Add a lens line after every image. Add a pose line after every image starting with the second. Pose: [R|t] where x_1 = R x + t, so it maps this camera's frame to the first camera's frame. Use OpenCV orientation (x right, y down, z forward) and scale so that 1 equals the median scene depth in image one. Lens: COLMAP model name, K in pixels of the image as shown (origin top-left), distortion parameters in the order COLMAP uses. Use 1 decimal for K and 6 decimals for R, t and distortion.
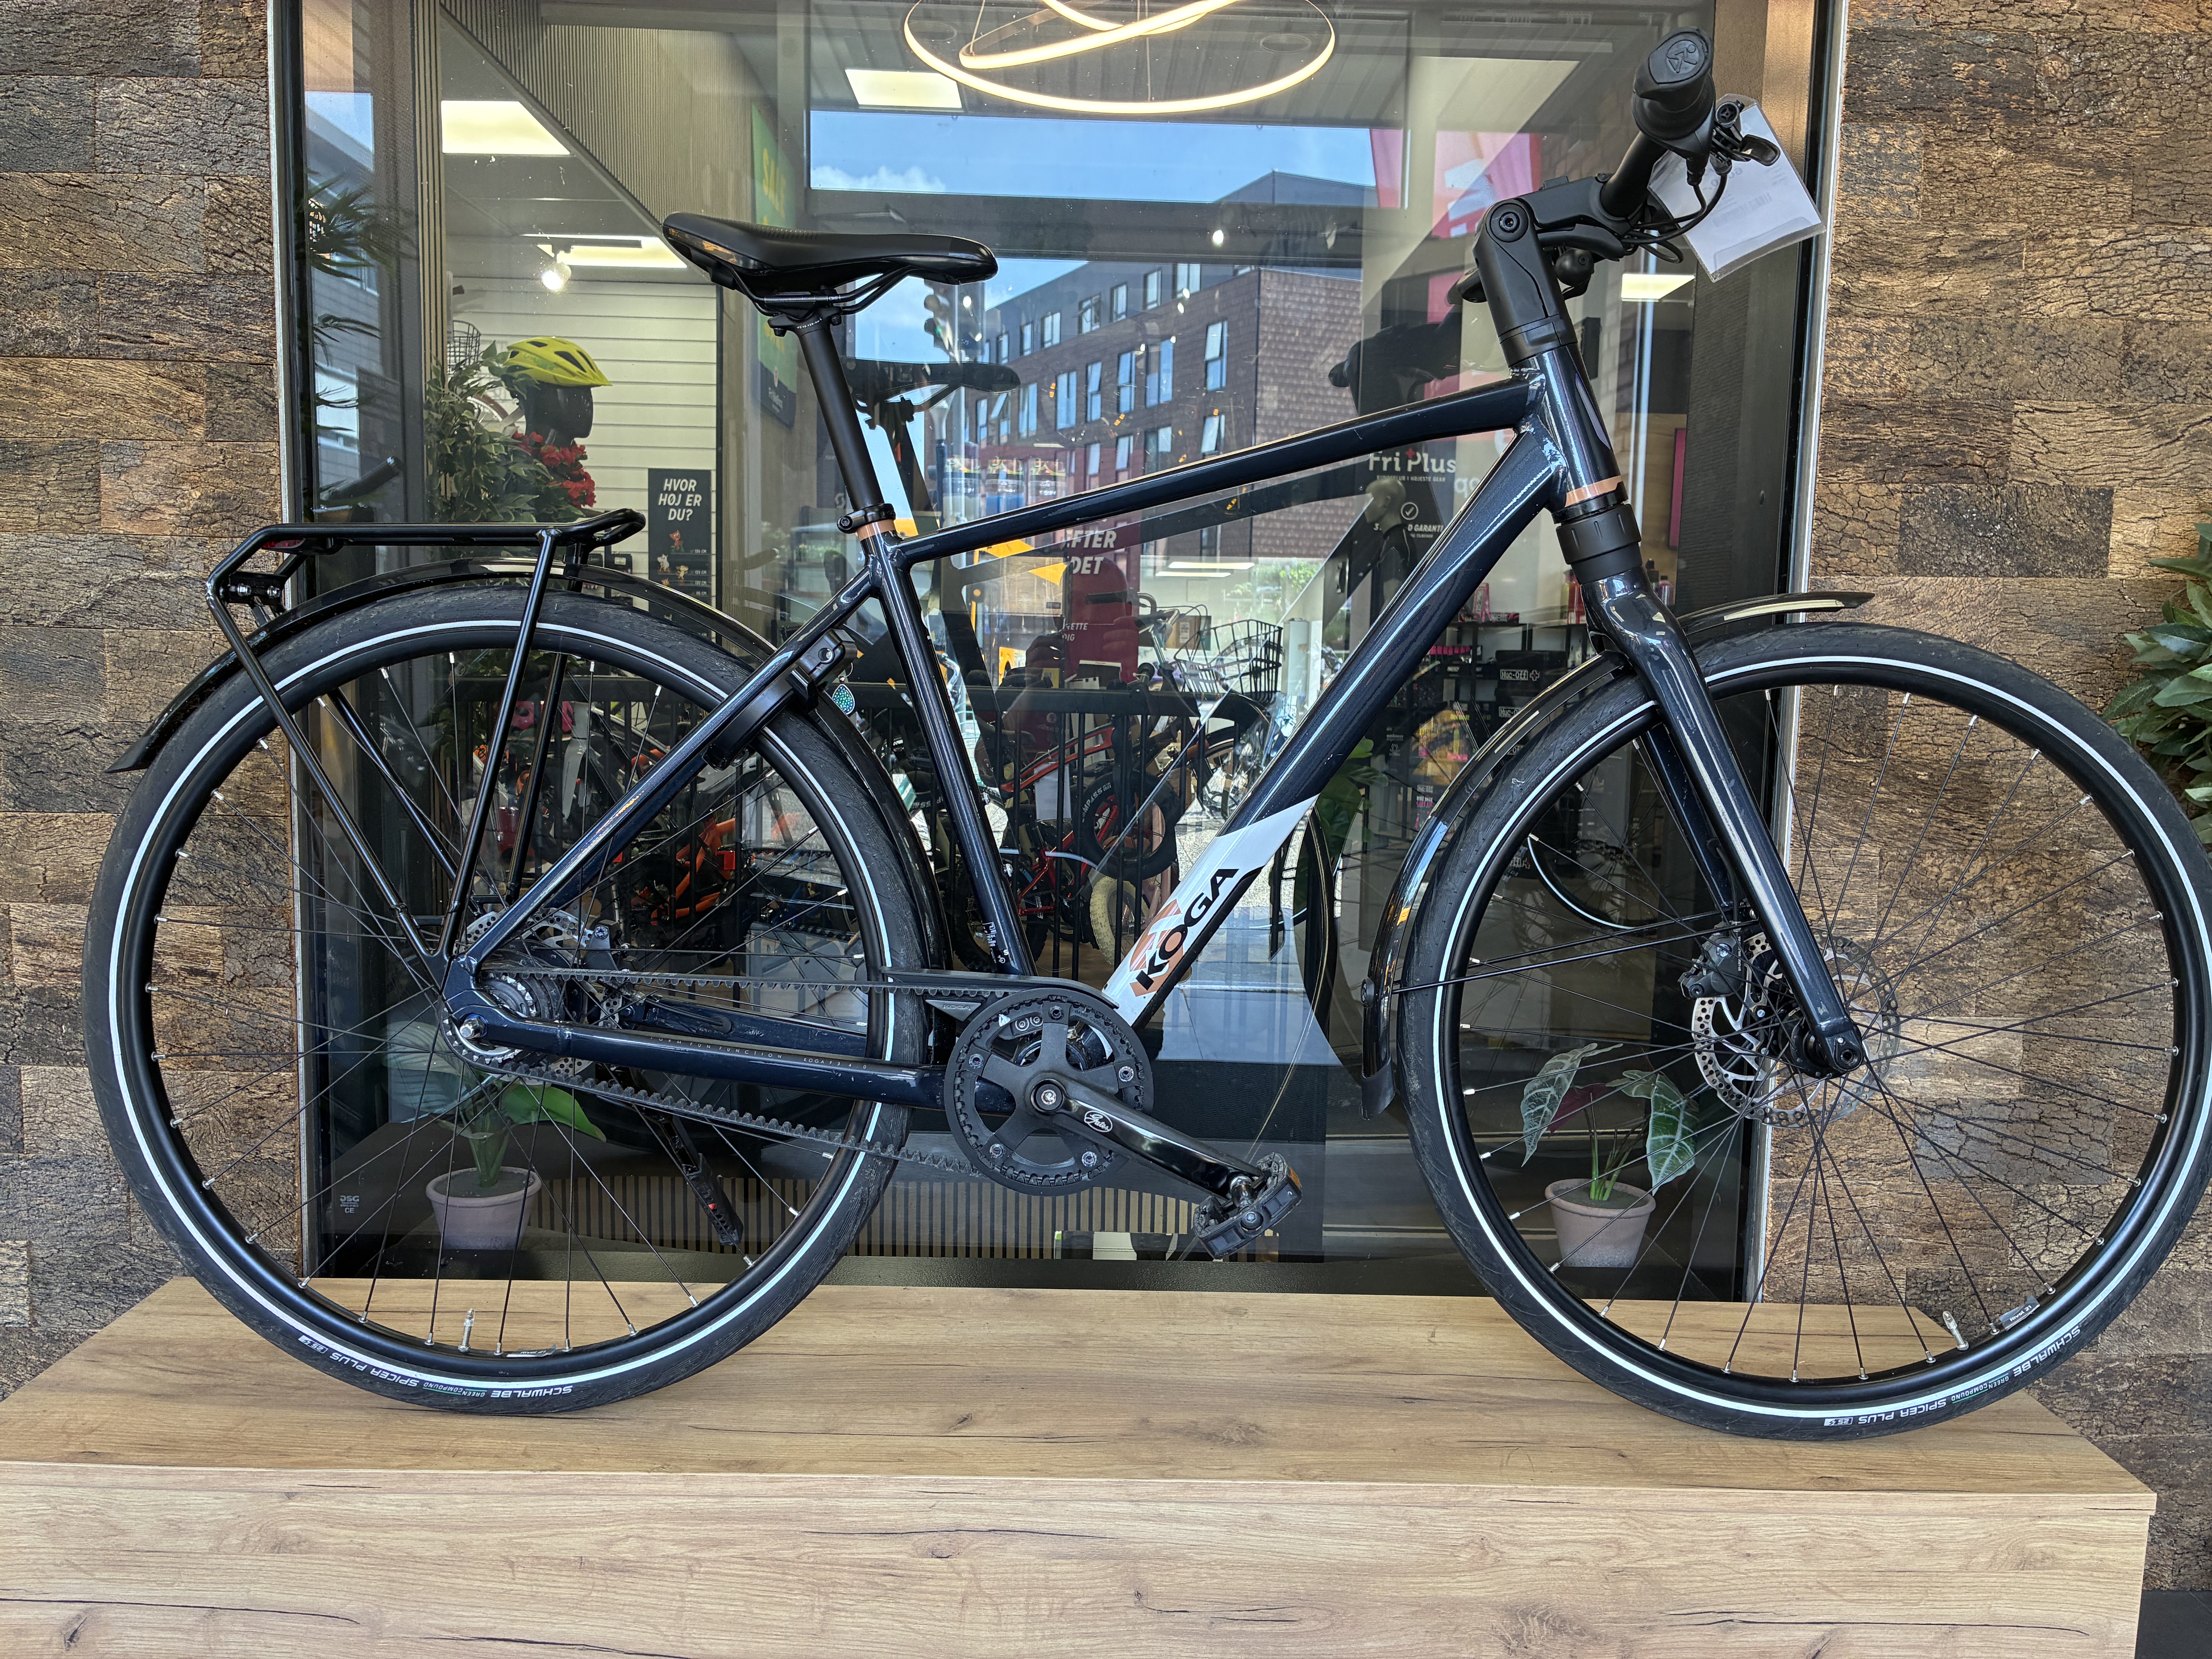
lens RADIAL K [[1644.8, 0, 1095.5], [0, 1644.8, 817.5], [0, 0, 1]] dist [0.076567, -0.085640]
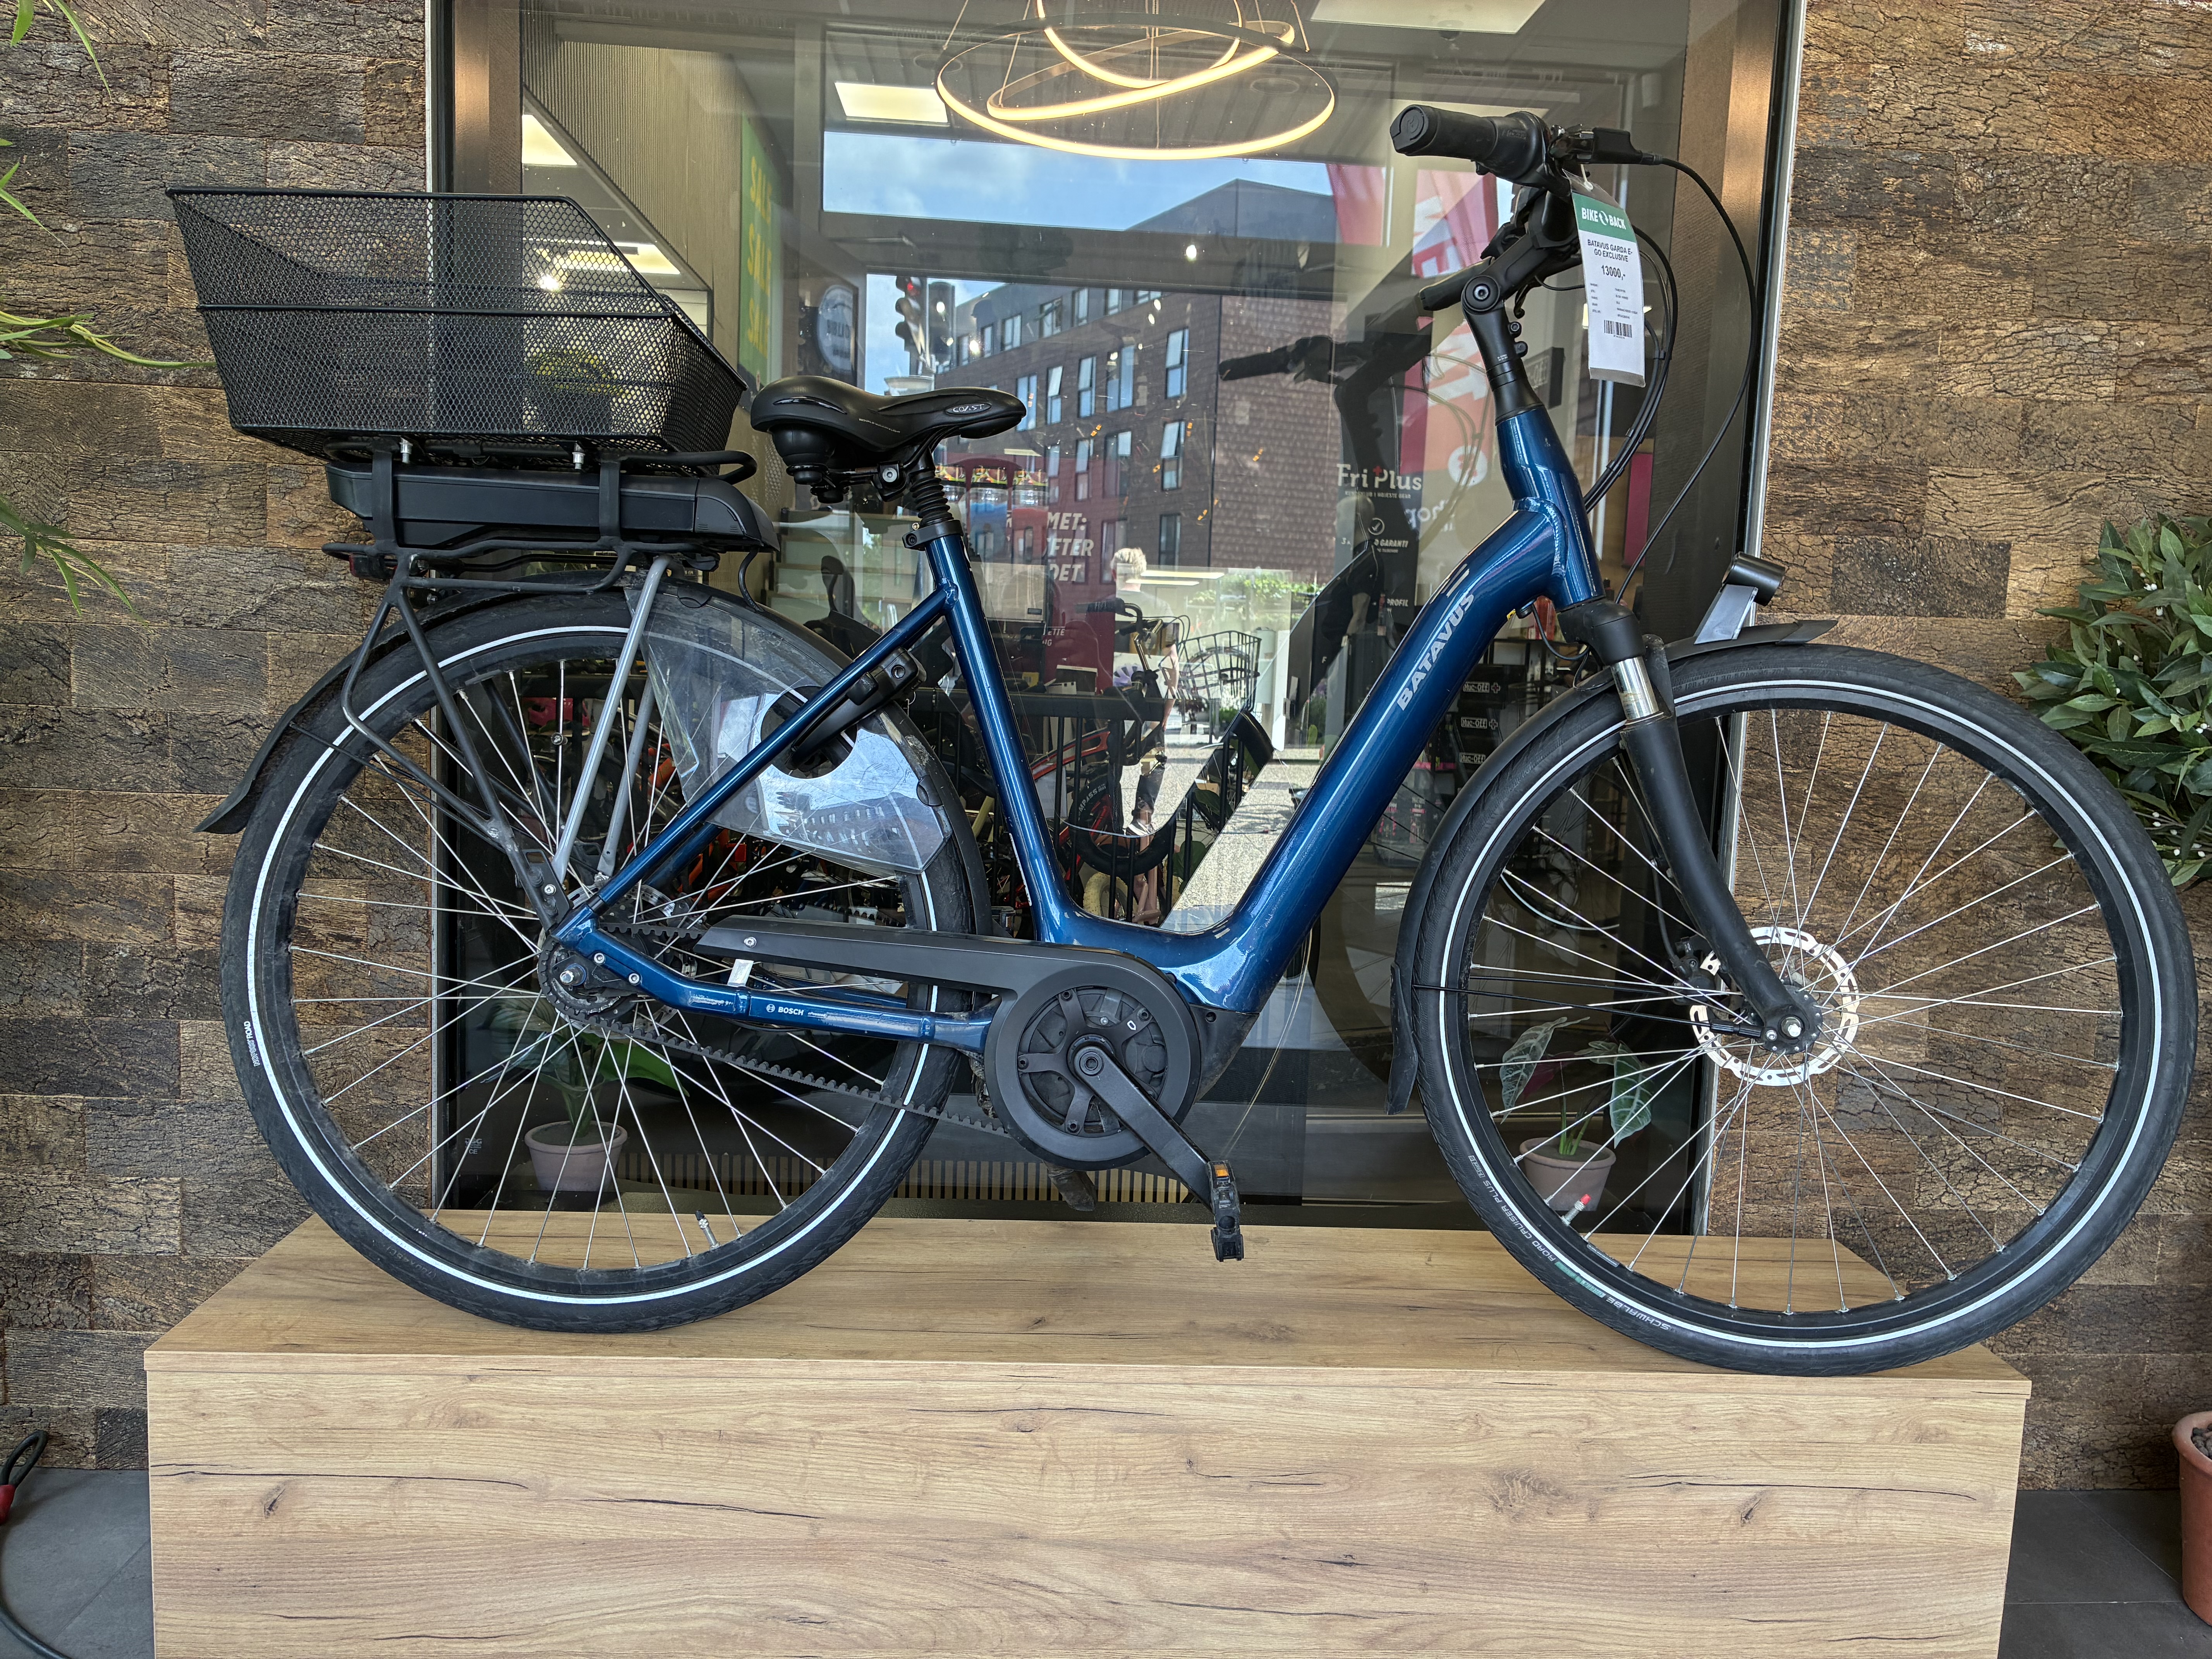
lens RADIAL K [[1696.6, 0, 1106.0], [0, 1696.6, 829.5], [0, 0, 1]] dist [0.033163, -0.001583]
pose [[0.998915, 0.012997, 0.044718, -0.079277], [-0.013158, 0.999908, 0.003316, 0.009273], [-0.044671, -0.003901, 0.998994, -0.177753]]
